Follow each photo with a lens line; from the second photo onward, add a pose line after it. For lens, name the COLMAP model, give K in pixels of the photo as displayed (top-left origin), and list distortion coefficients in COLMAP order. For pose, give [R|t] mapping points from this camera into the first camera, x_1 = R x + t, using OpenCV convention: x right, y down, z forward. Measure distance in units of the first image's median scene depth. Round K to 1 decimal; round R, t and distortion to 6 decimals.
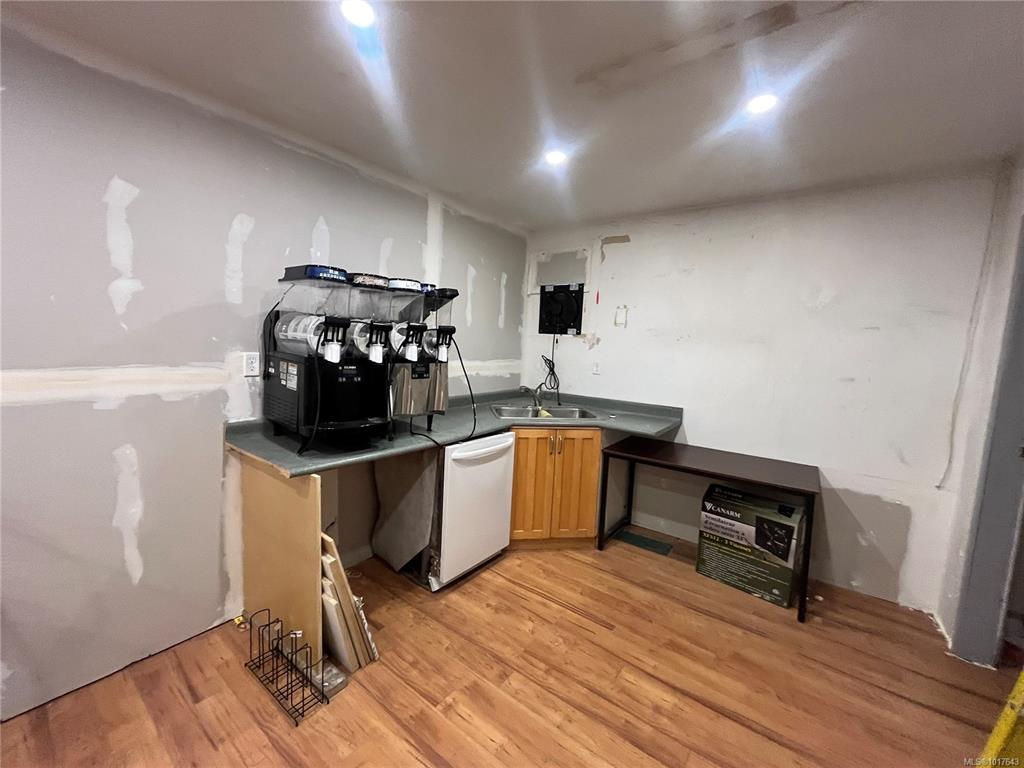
lens RADIAL K [[409.4, 0, 510.6], [0, 409.4, 385.3], [0, 0, 1]] dist [-0.001235, 0.000447]
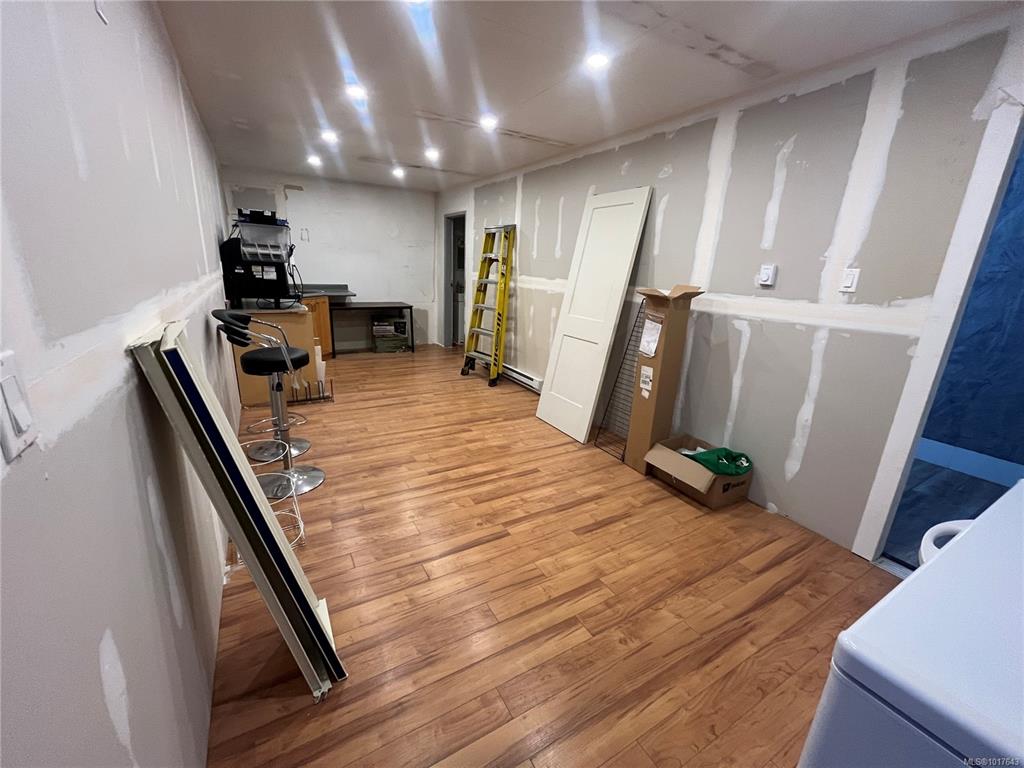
lens RADIAL K [[409.4, 0, 509.7], [0, 409.4, 377.1], [0, 0, 1]] dist [-0.001235, 0.000447]
pose [[0.385992, -0.272860, 0.881225, -1.519087], [0.068958, 0.961117, 0.267393, 0.011552], [-0.919921, -0.042444, 0.389799, -0.718177]]
